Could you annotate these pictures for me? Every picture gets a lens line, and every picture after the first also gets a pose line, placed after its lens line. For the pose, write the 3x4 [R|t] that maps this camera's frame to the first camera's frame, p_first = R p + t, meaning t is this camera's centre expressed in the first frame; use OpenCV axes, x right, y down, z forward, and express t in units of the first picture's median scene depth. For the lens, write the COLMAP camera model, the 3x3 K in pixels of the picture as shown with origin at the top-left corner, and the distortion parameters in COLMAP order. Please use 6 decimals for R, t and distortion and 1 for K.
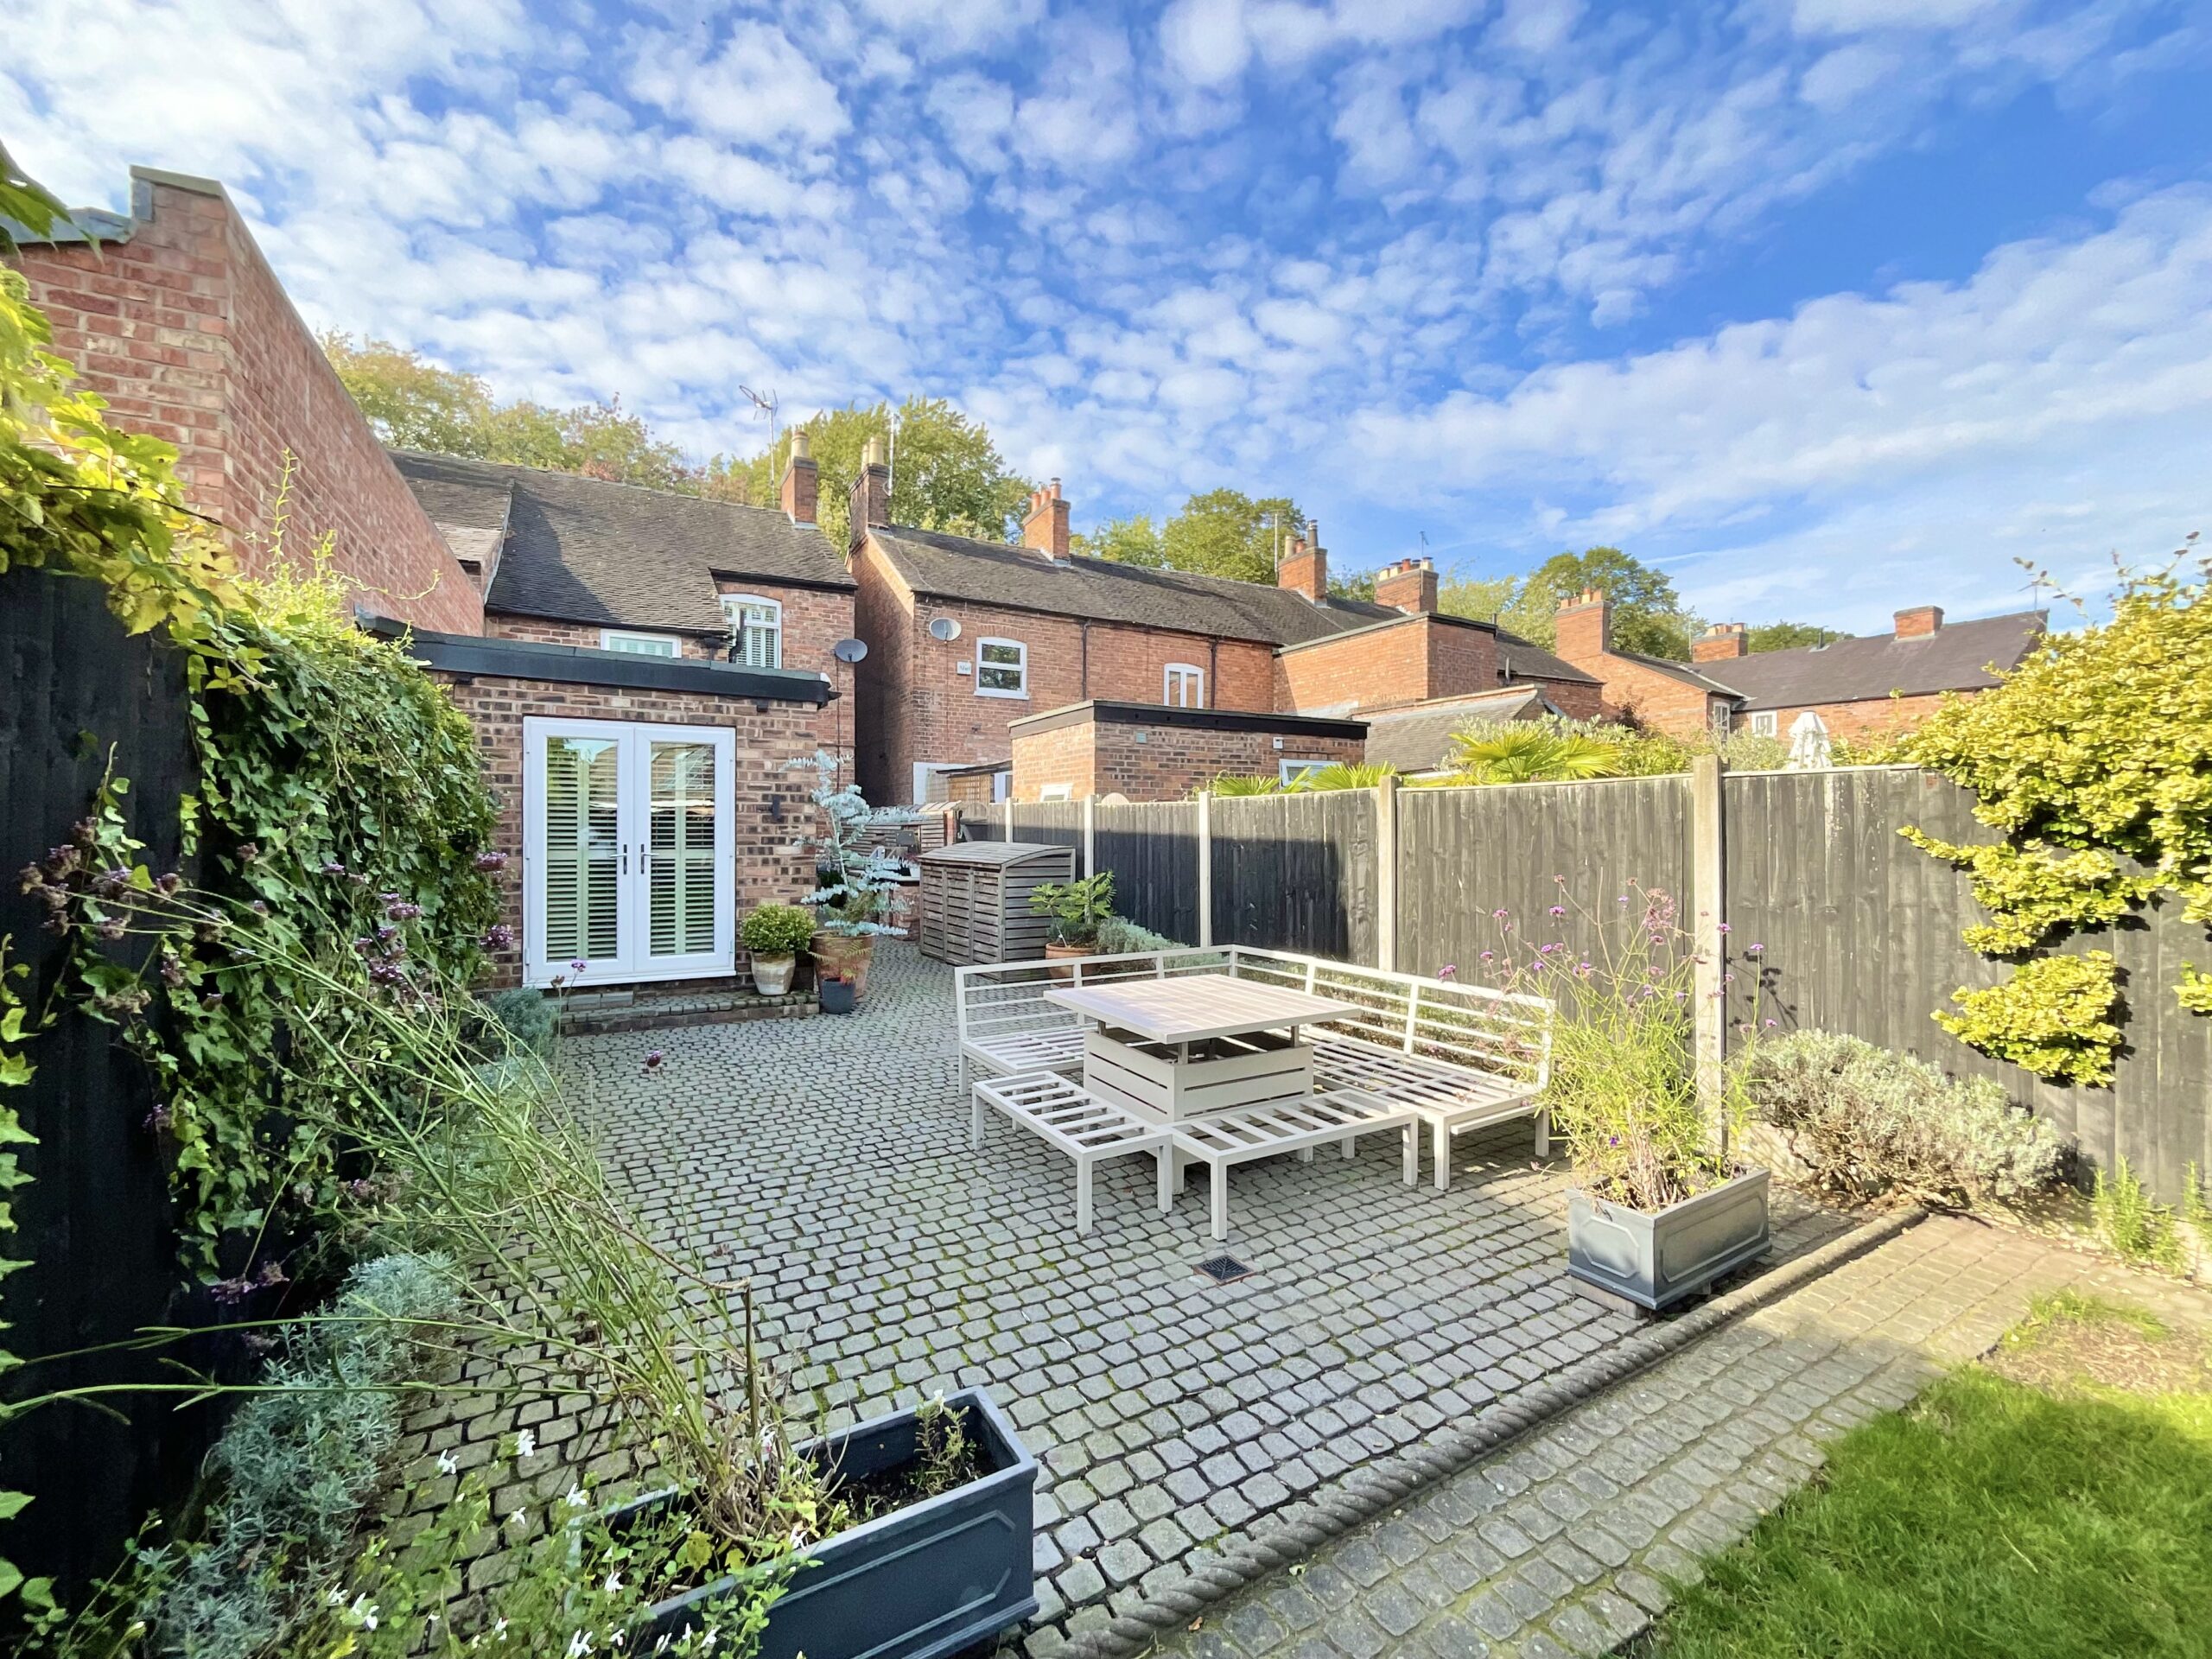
lens RADIAL K [[901.6, 0, 1102.3], [0, 901.6, 821.7], [0, 0, 1]] dist [0.000220, 0.000086]
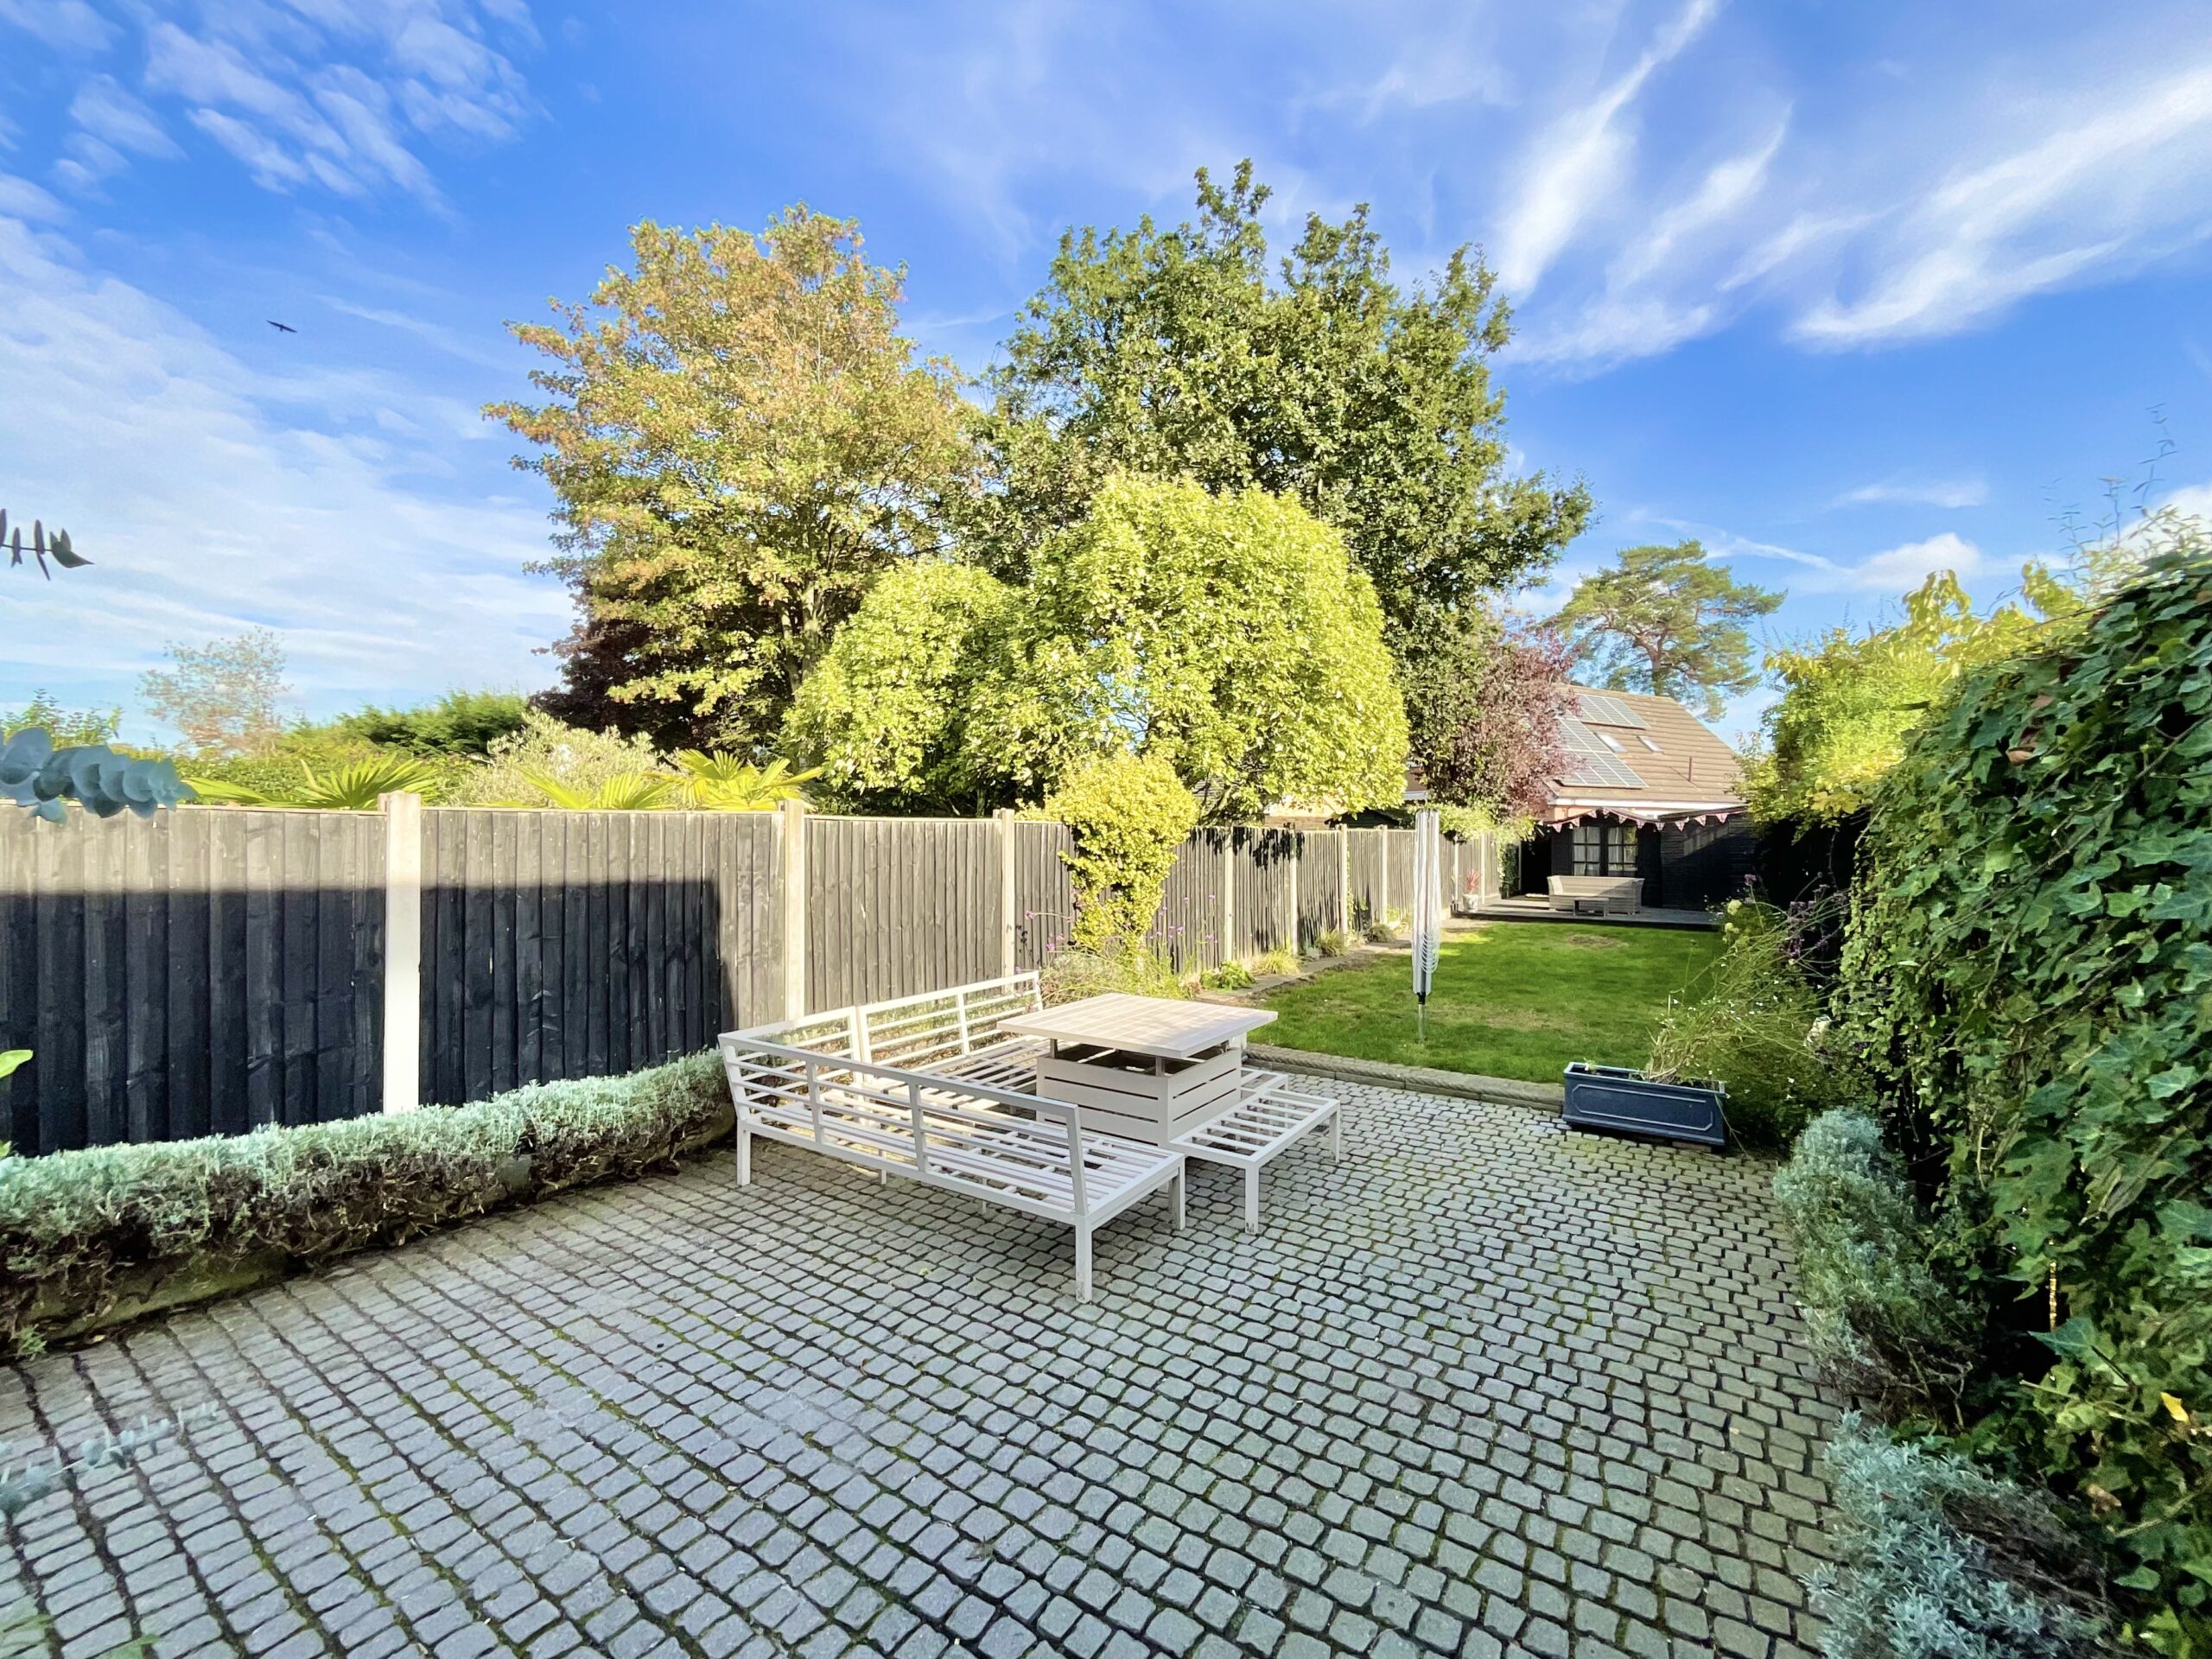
lens RADIAL K [[901.6, 0, 1109.2], [0, 901.6, 831.8], [0, 0, 1]] dist [0.000220, 0.000086]
pose [[-0.438337, 0.004908, 0.898797, -0.776724], [-0.001463, 0.999980, -0.006174, -0.018572], [-0.898810, -0.004022, -0.438321, 1.347520]]
